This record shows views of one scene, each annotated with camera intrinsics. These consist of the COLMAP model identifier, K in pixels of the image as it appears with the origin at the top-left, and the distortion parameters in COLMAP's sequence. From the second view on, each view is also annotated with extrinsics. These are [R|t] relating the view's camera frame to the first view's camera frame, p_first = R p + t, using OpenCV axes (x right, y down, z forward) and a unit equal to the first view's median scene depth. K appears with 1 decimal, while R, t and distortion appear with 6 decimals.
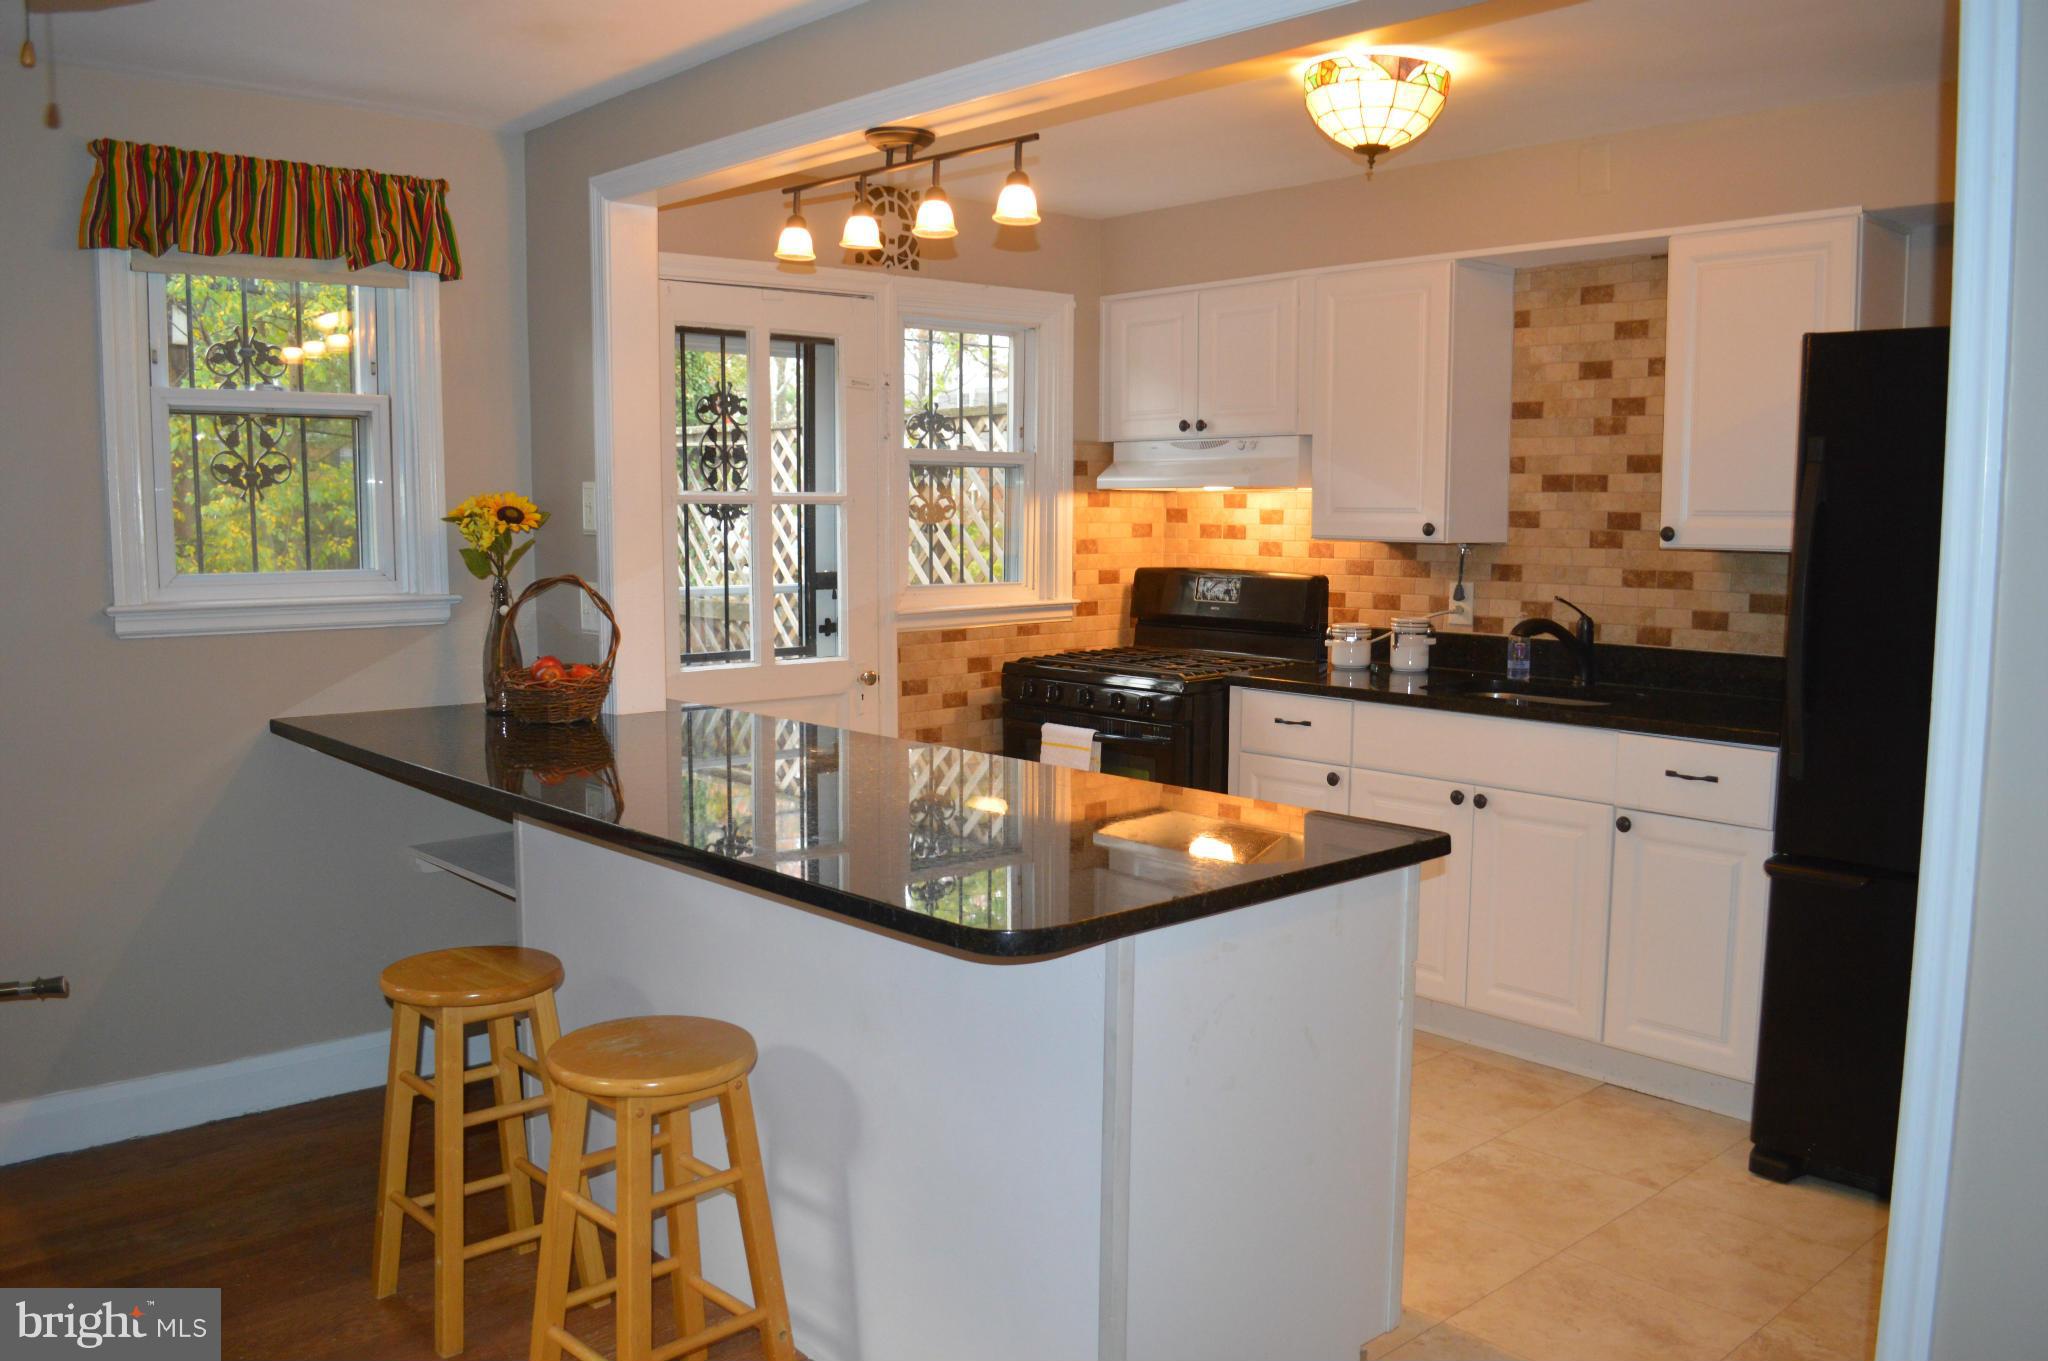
lens RADIAL K [[1640.2, 0, 1030.2], [0, 1640.2, 683.0], [0, 0, 1]] dist [-0.062655, -0.003293]
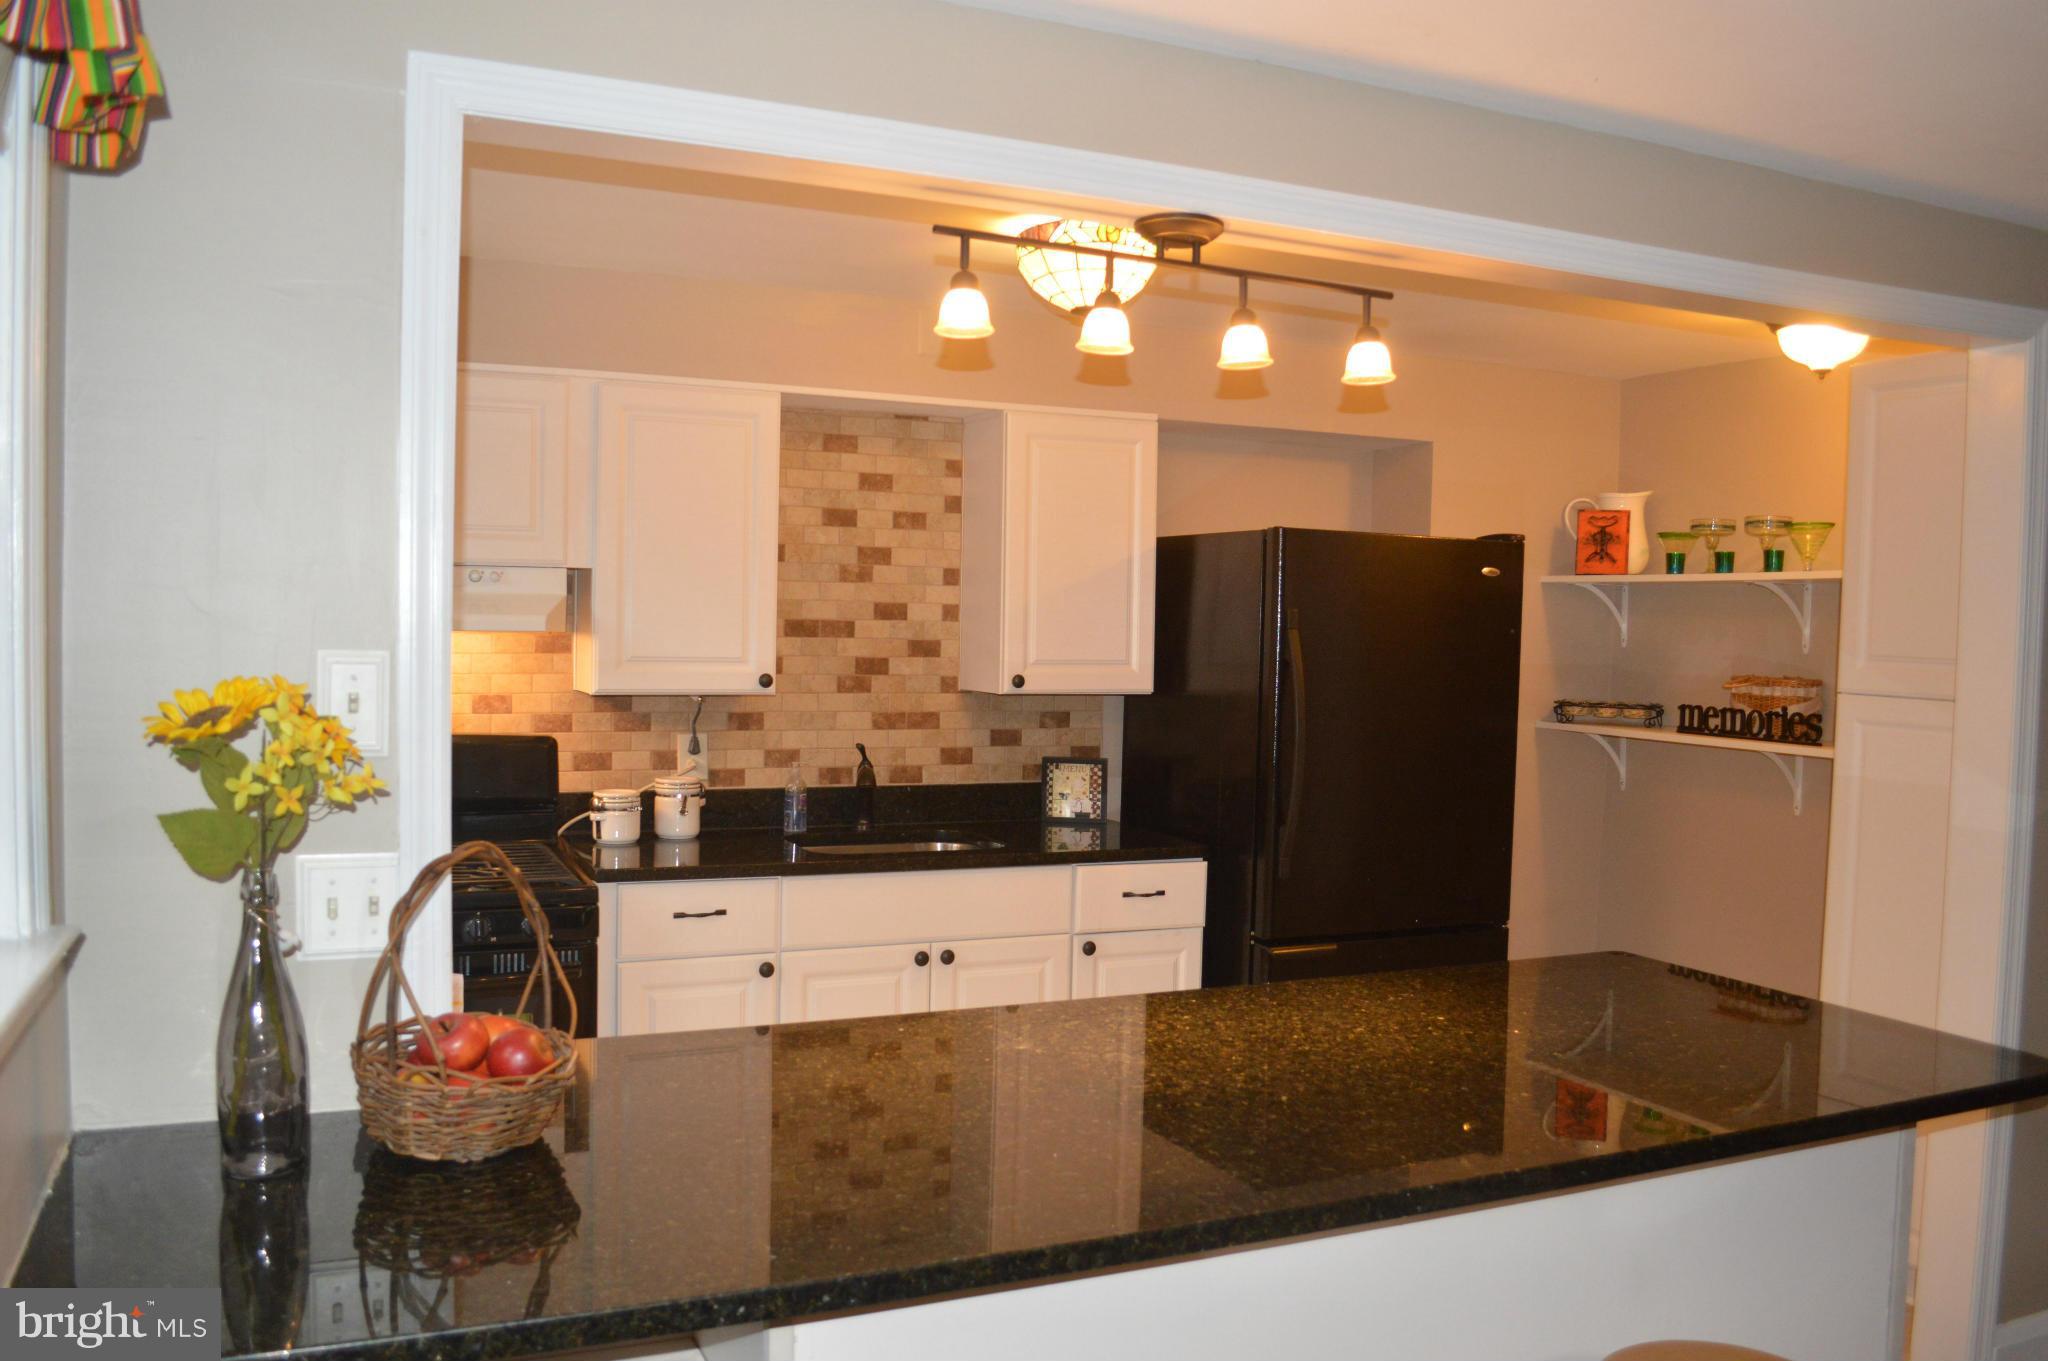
lens RADIAL K [[1640.2, 0, 1039.8], [0, 1640.2, 691.9], [0, 0, 1]] dist [-0.062655, -0.003293]
pose [[0.332481, -0.040131, 0.942256, -0.582103], [0.084547, 0.996340, 0.012602, -0.087620], [-0.939313, 0.075475, 0.334657, 0.555173]]
